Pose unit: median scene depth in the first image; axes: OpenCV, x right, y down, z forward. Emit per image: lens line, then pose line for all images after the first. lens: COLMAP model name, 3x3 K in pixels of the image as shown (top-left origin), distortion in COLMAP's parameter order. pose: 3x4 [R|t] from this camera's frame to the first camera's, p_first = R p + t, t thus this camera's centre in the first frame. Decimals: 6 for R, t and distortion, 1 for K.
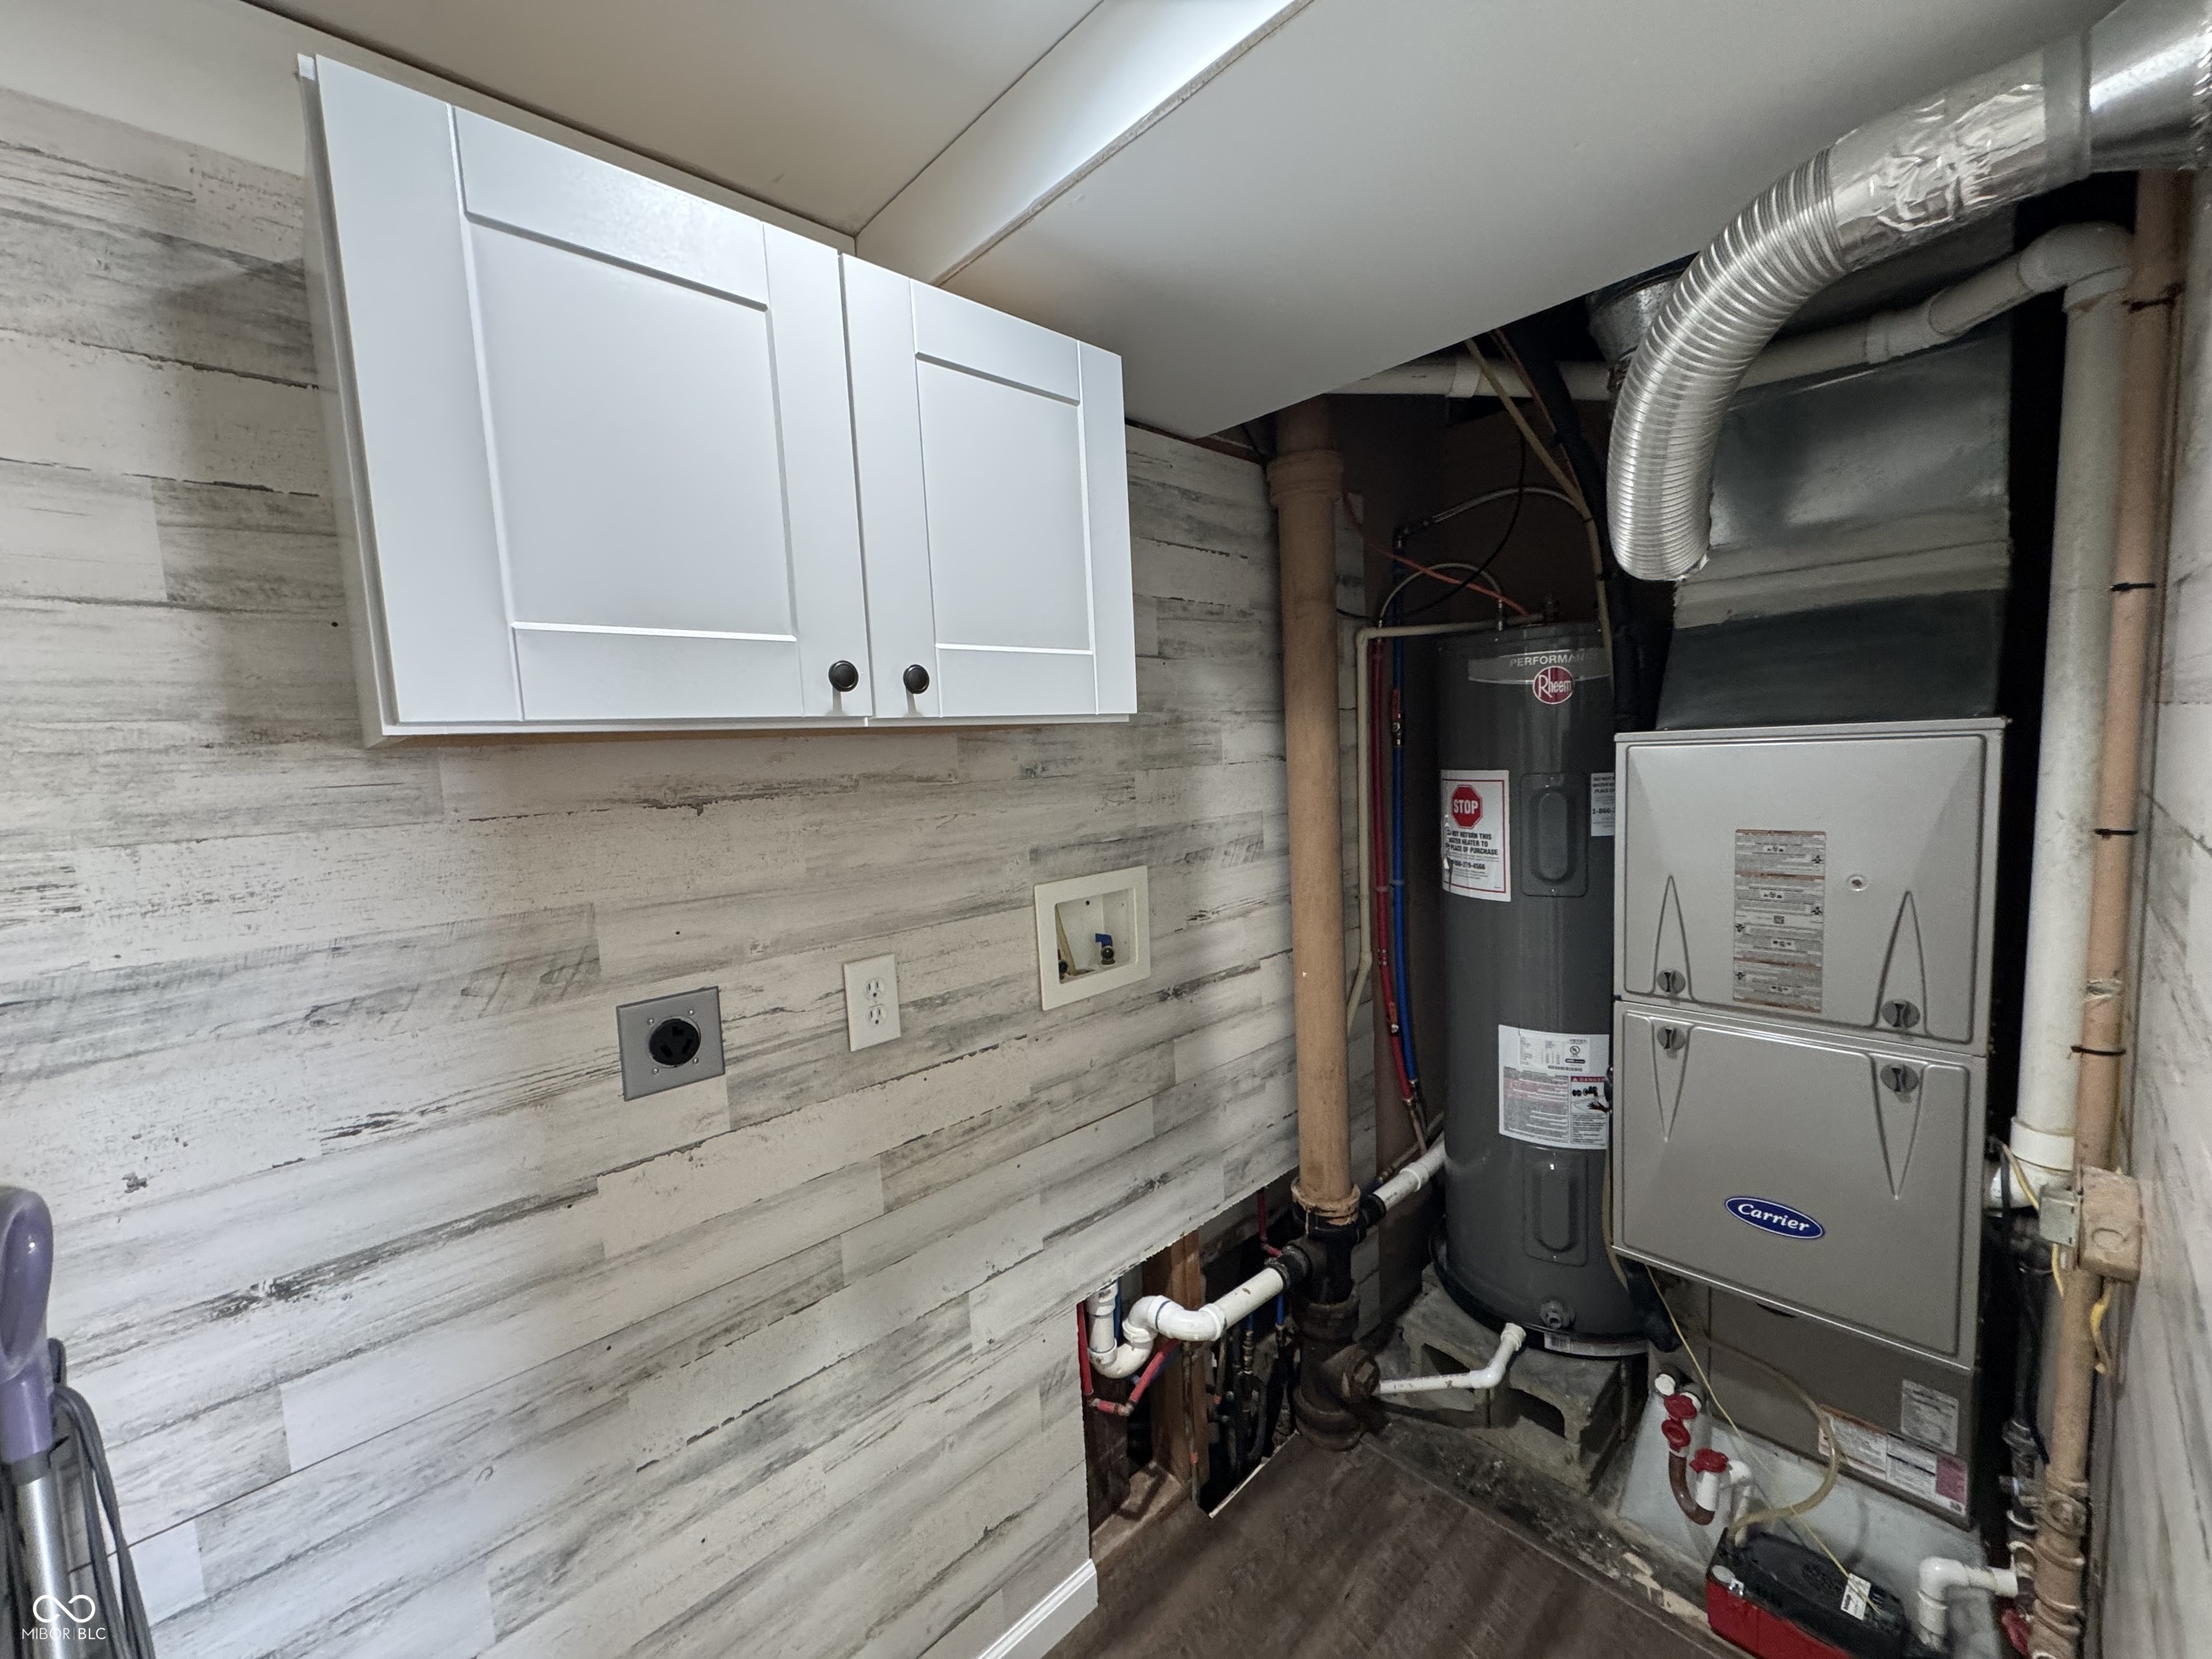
lens RADIAL K [[875.8, 0, 1111.7], [0, 875.8, 830.3], [0, 0, 1]] dist [-0.003671, 0.001218]
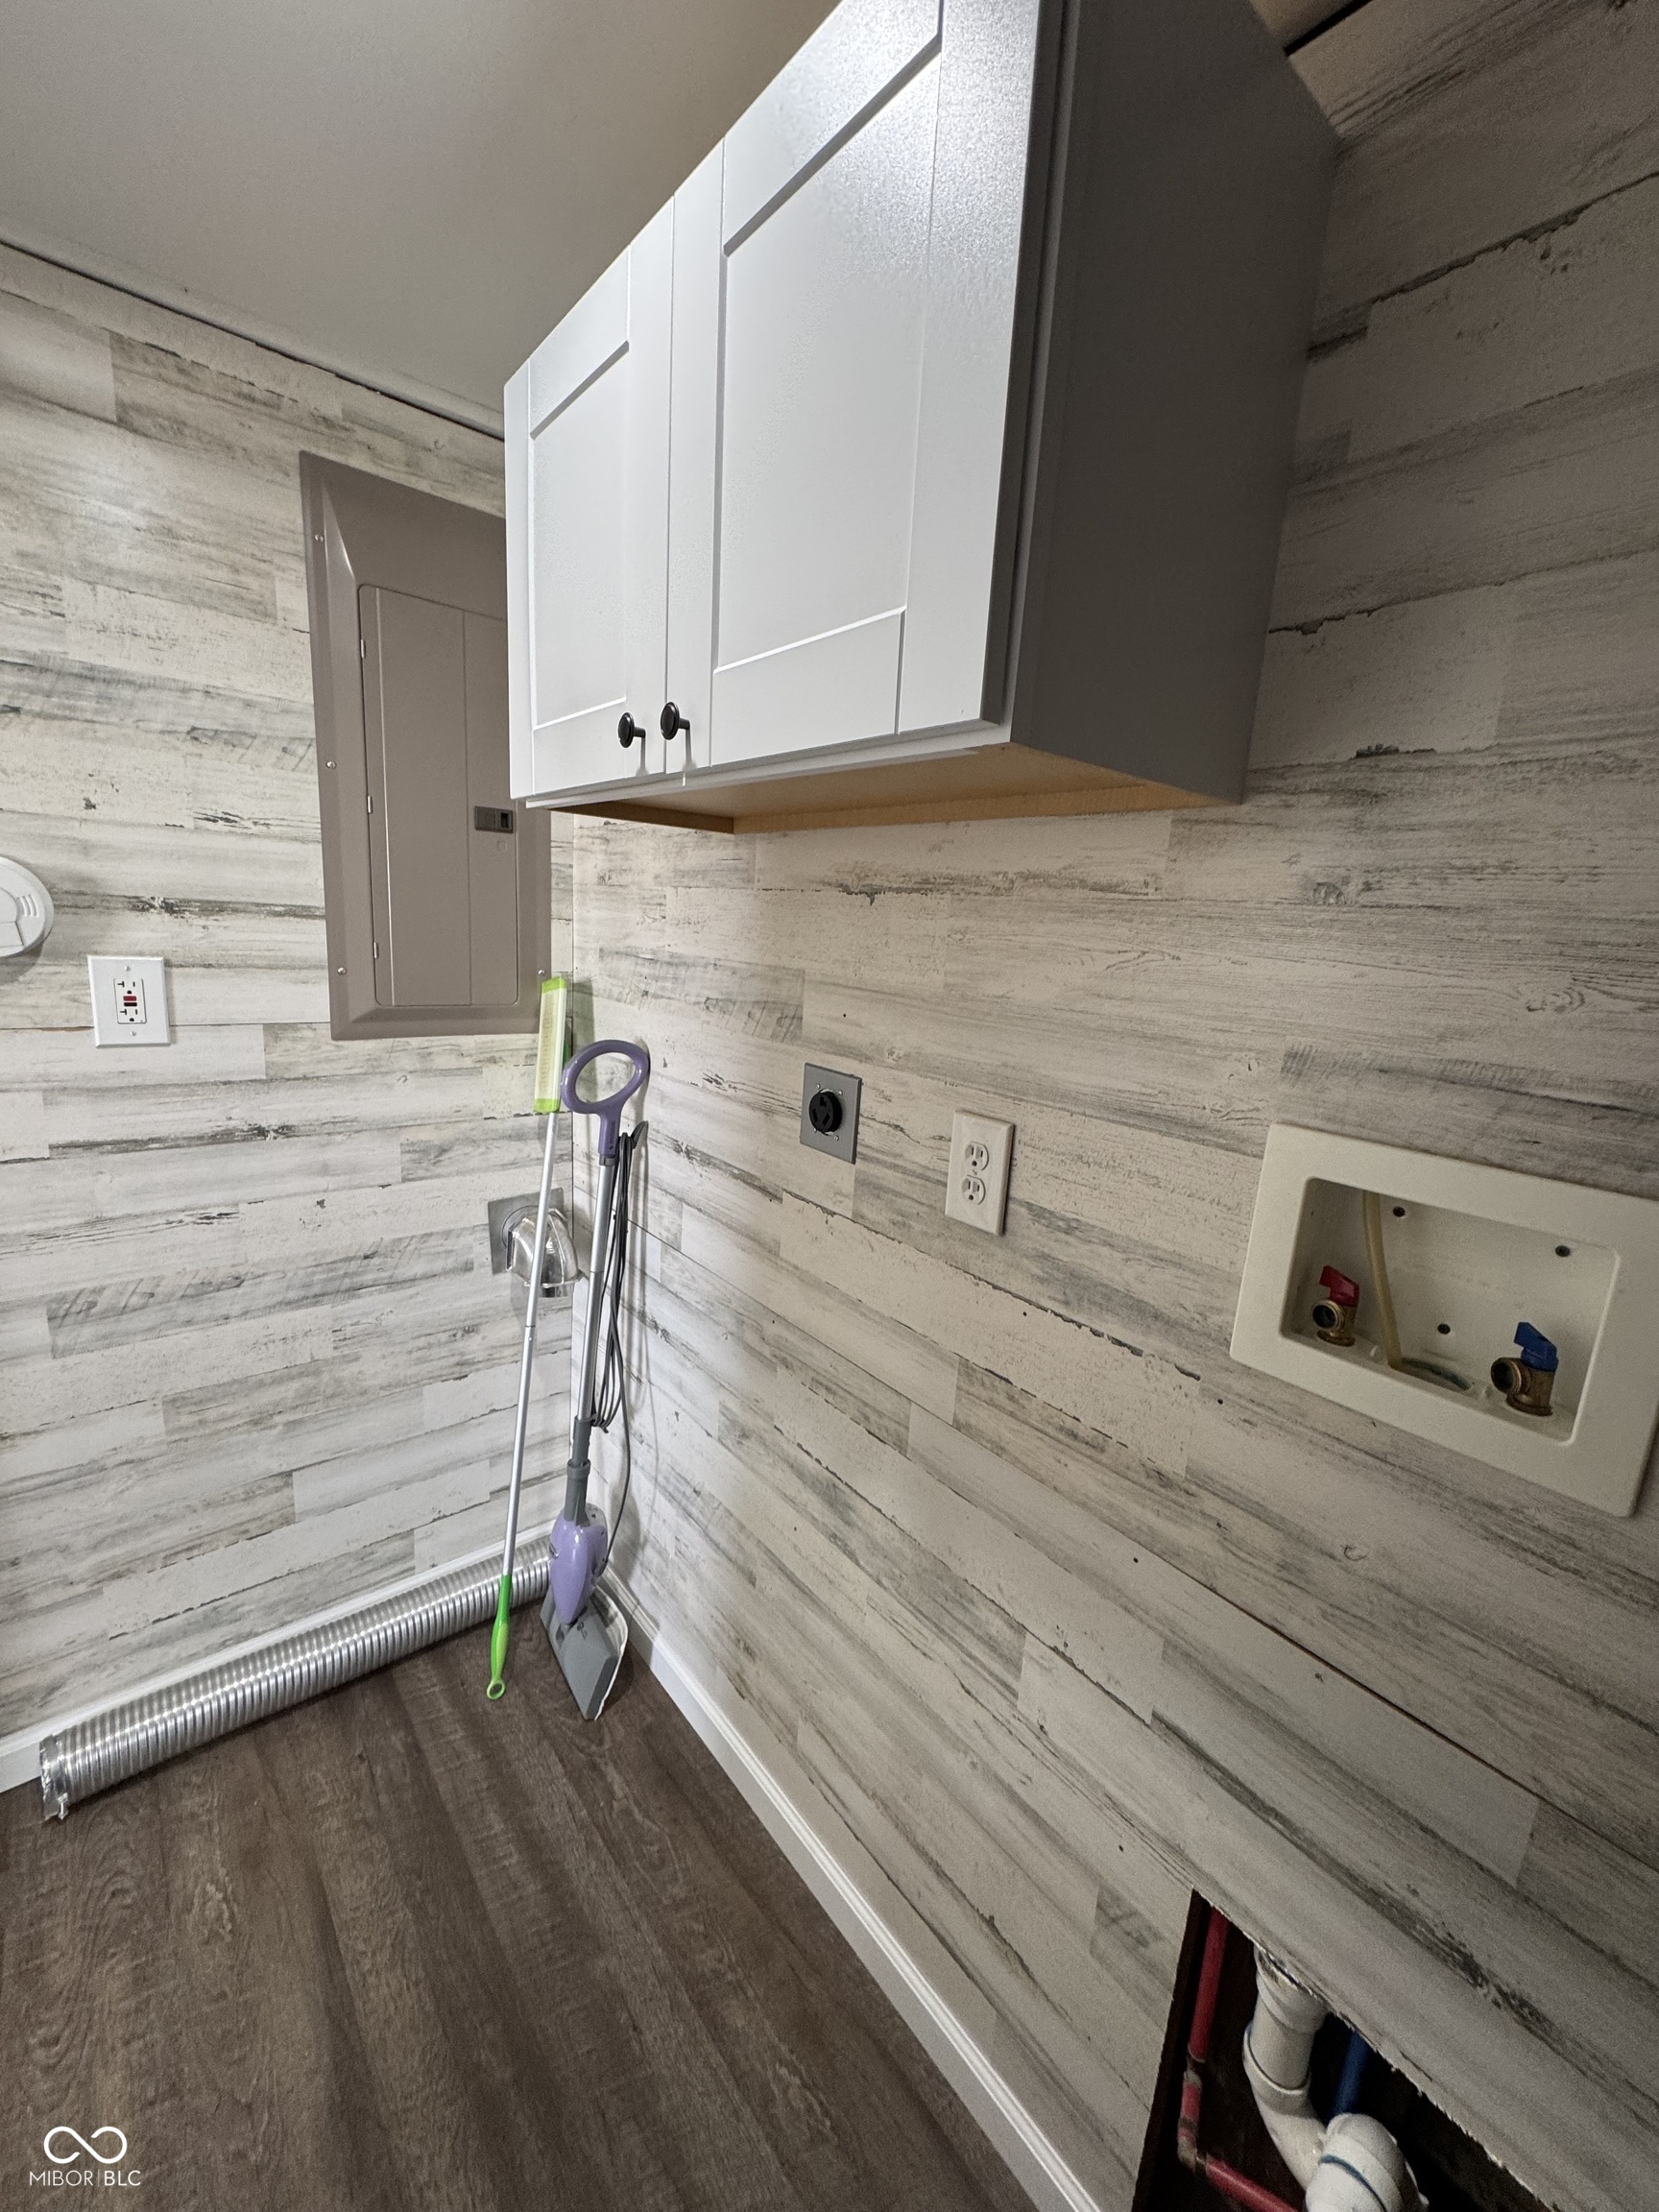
lens RADIAL K [[875.8, 0, 833.6], [0, 875.8, 1102.2], [0, 0, 1]] dist [-0.003671, 0.001218]
pose [[-0.067716, 0.248228, -0.966332, 0.519352], [-0.150325, 0.954960, 0.255840, -0.048151], [0.986315, 0.162588, -0.027351, 0.967788]]
